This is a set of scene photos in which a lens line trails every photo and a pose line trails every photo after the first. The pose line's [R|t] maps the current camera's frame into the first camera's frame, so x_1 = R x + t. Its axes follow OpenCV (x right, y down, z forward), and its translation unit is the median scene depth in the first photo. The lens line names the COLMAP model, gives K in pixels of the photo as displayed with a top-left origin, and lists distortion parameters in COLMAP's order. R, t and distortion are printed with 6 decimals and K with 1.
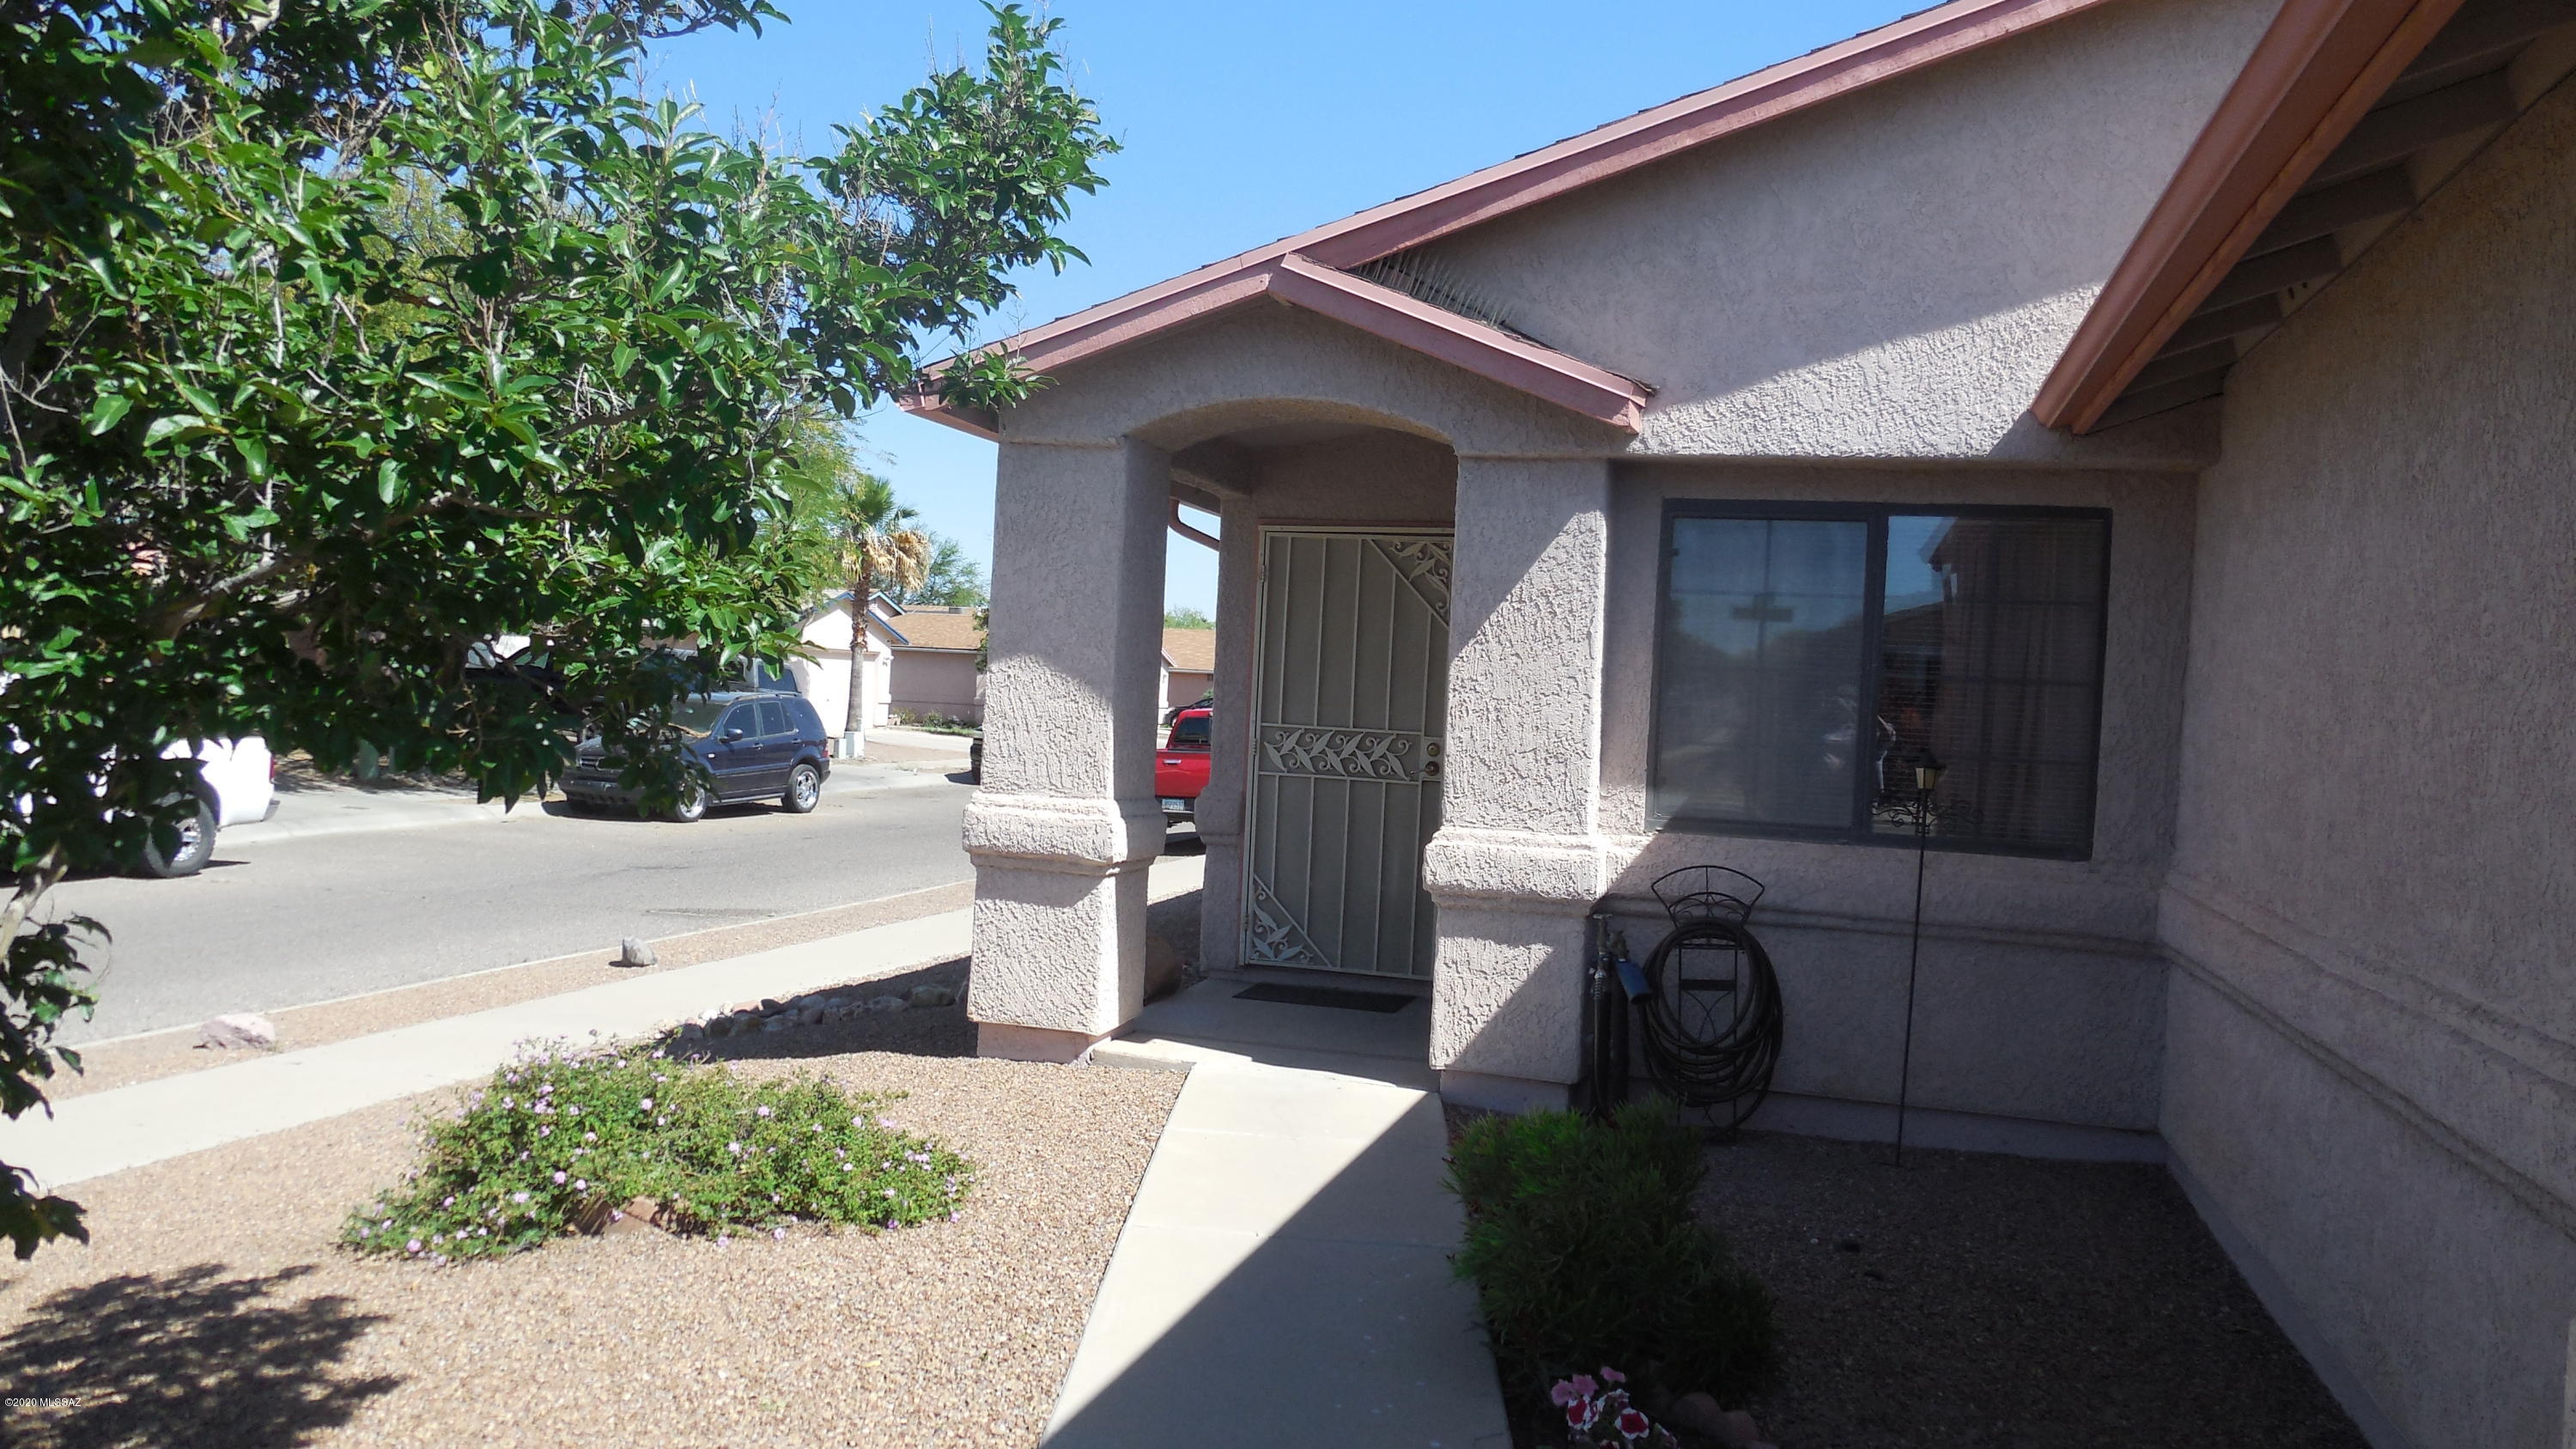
lens RADIAL K [[1895.0, 0, 1280.7], [0, 1895.0, 730.3], [0, 0, 1]] dist [-0.024478, 0.014412]
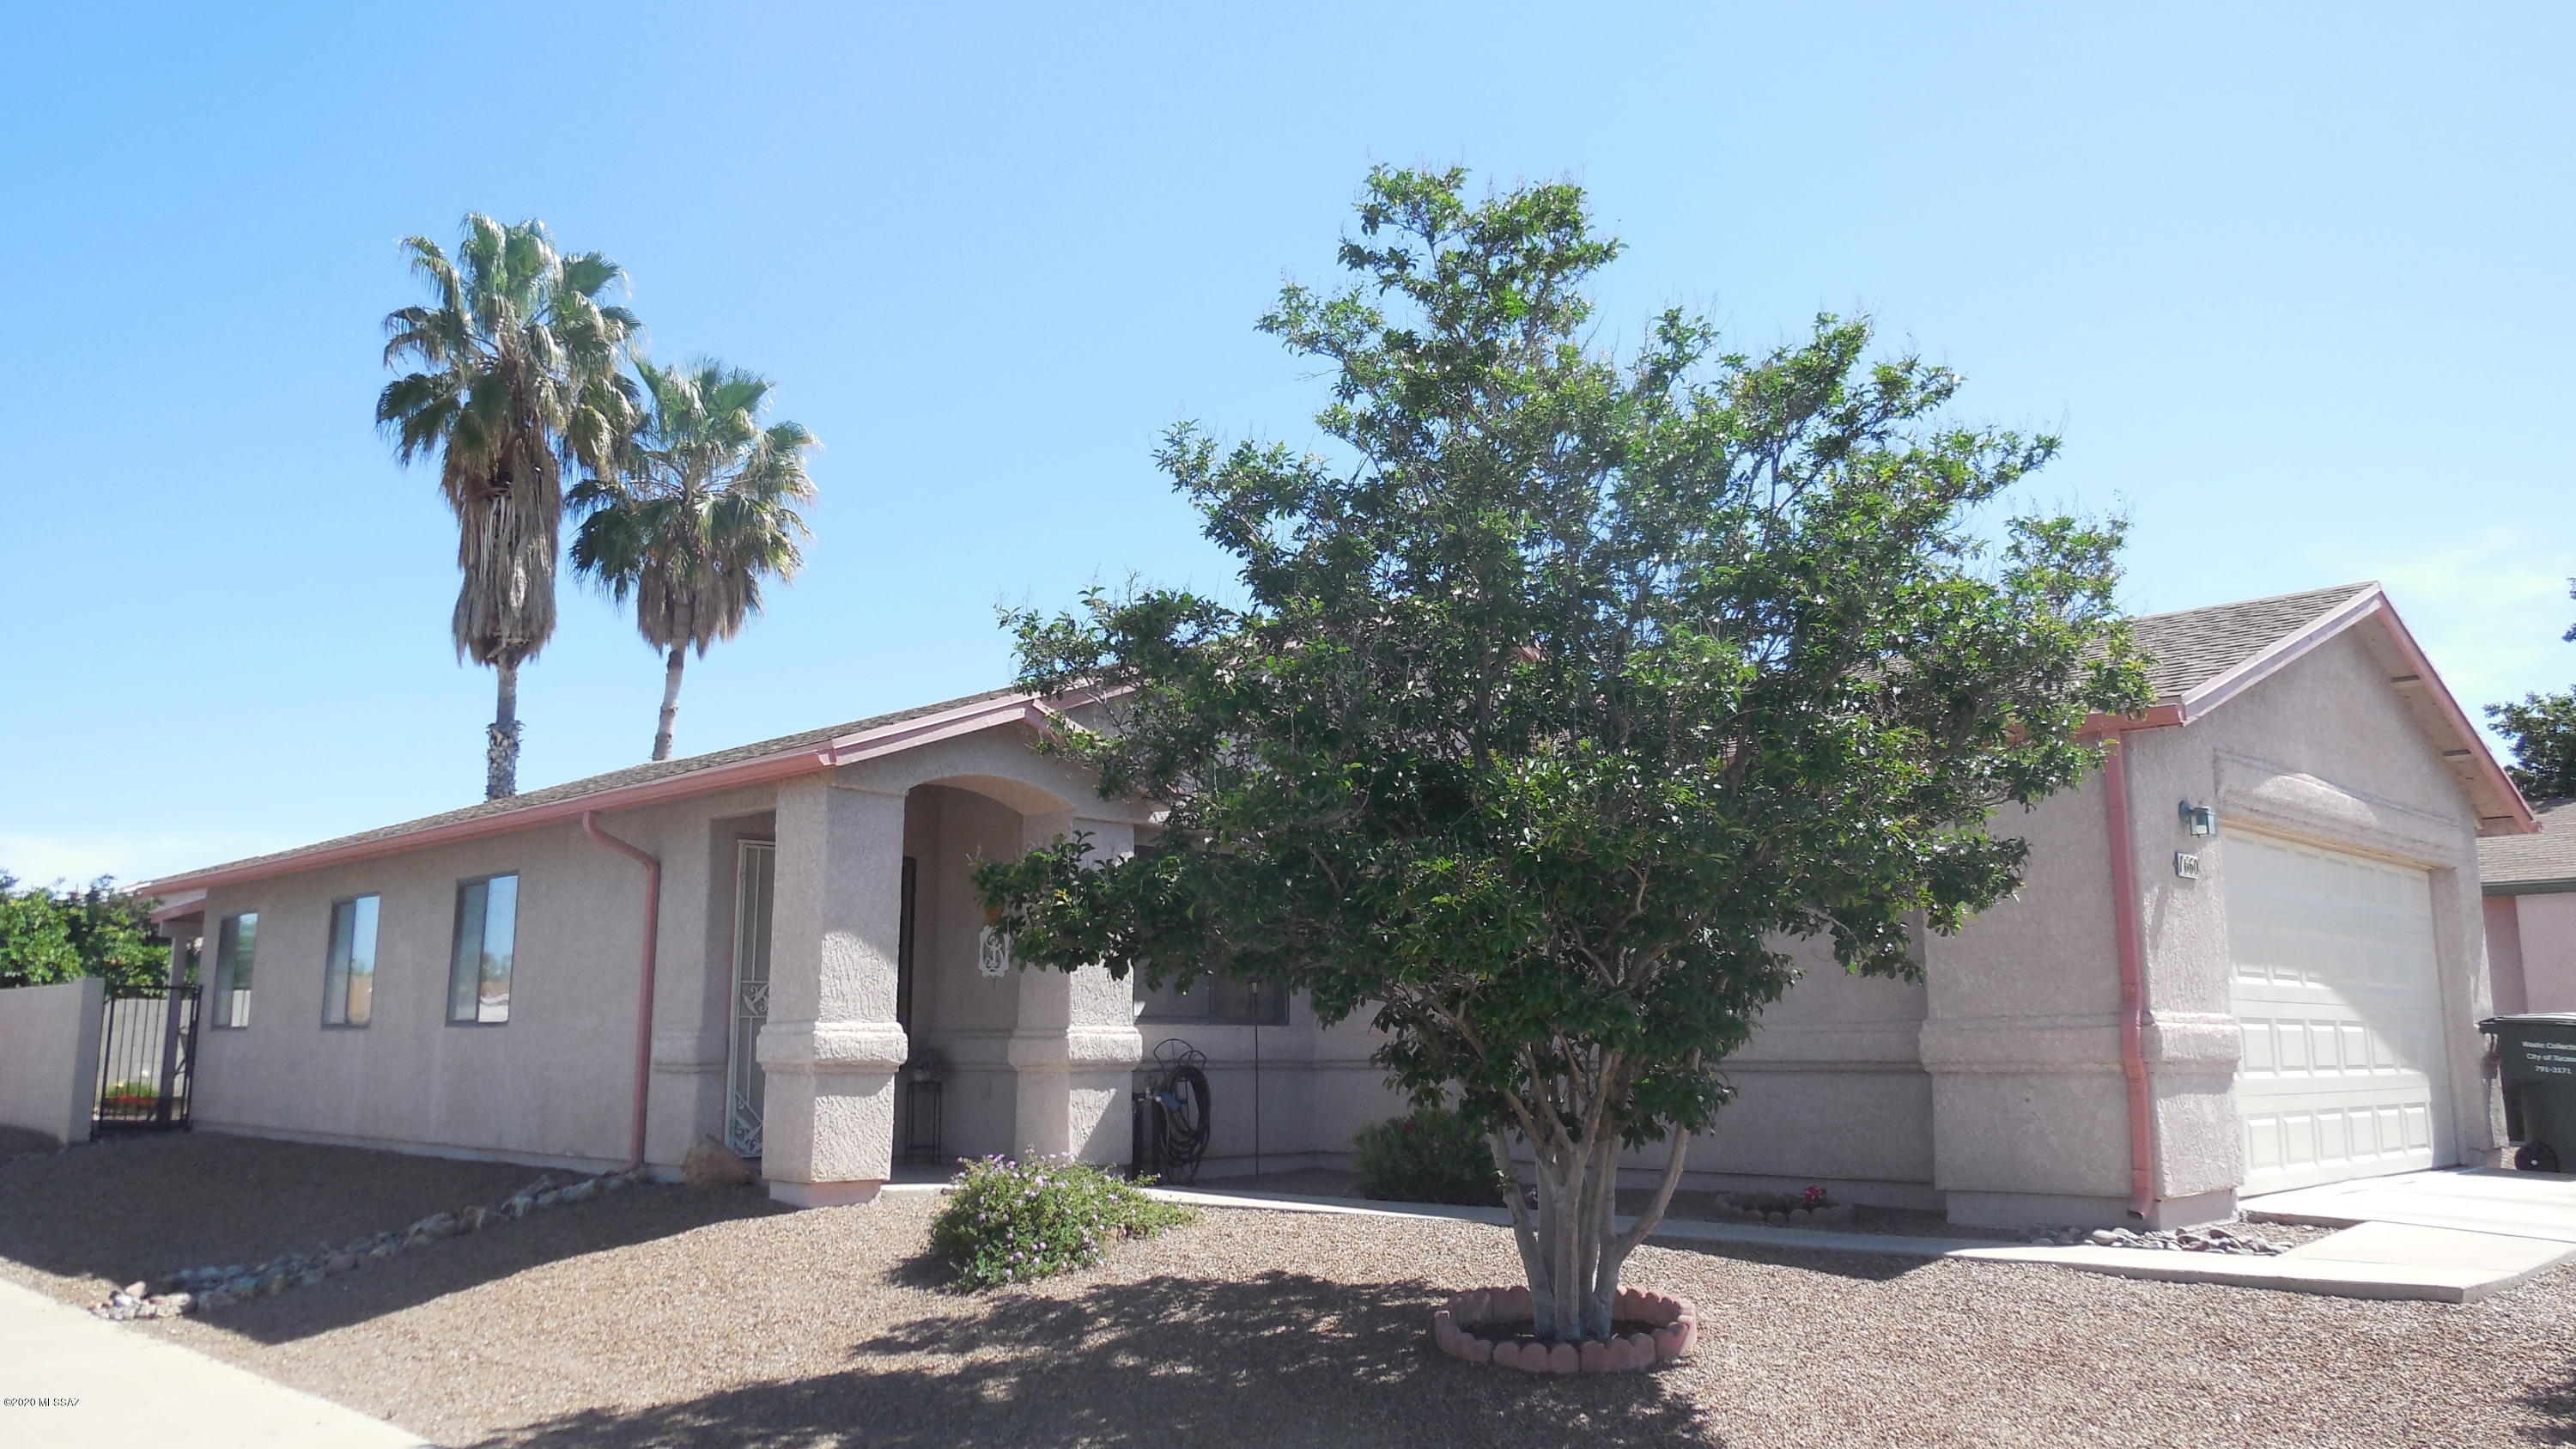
lens RADIAL K [[1895.0, 0, 1298.9], [0, 1895.0, 710.7], [0, 0, 1]] dist [-0.024478, 0.014412]
pose [[0.476696, 0.100916, 0.873256, -1.293566], [0.043981, 0.989407, -0.138348, 0.012785], [-0.877967, 0.104357, 0.467208, -0.037527]]
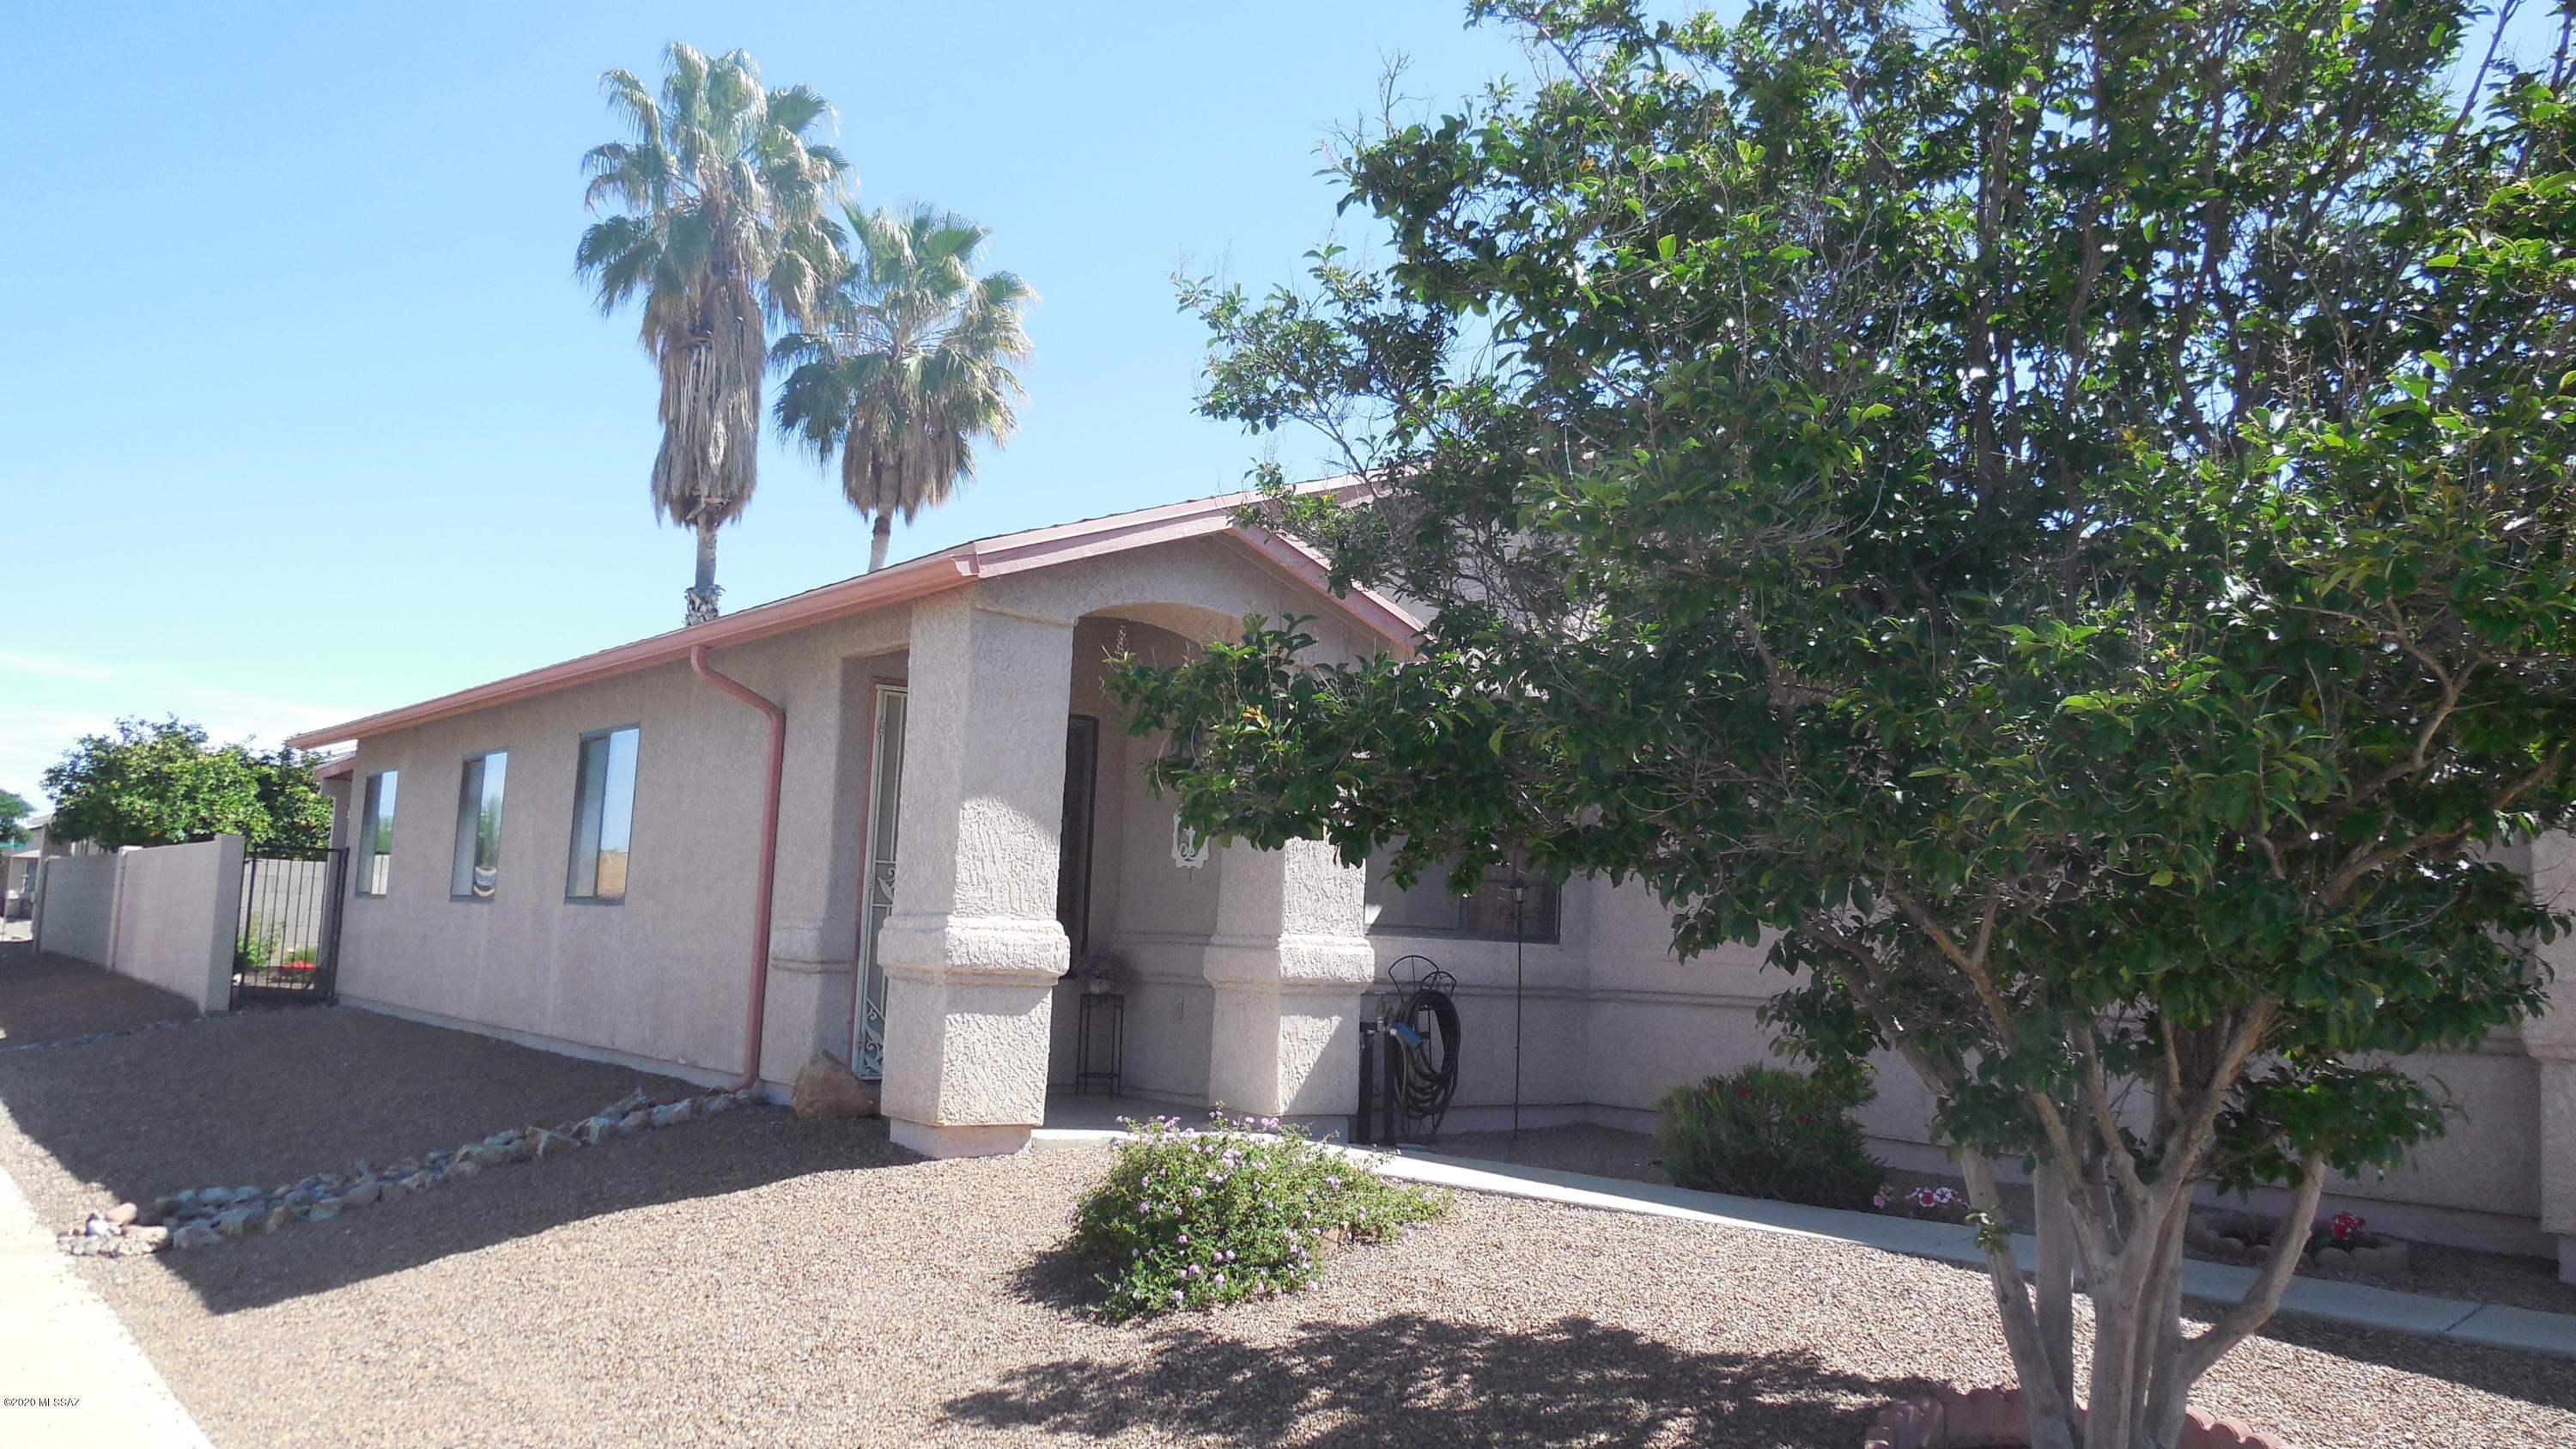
lens RADIAL K [[1895.0, 0, 1300.2], [0, 1895.0, 723.4], [0, 0, 1]] dist [-0.024478, 0.014412]
pose [[0.575087, 0.068014, 0.815260, -0.963101], [0.004720, 0.996246, -0.086442, 0.016579], [-0.818079, 0.053560, 0.572606, 0.189688]]
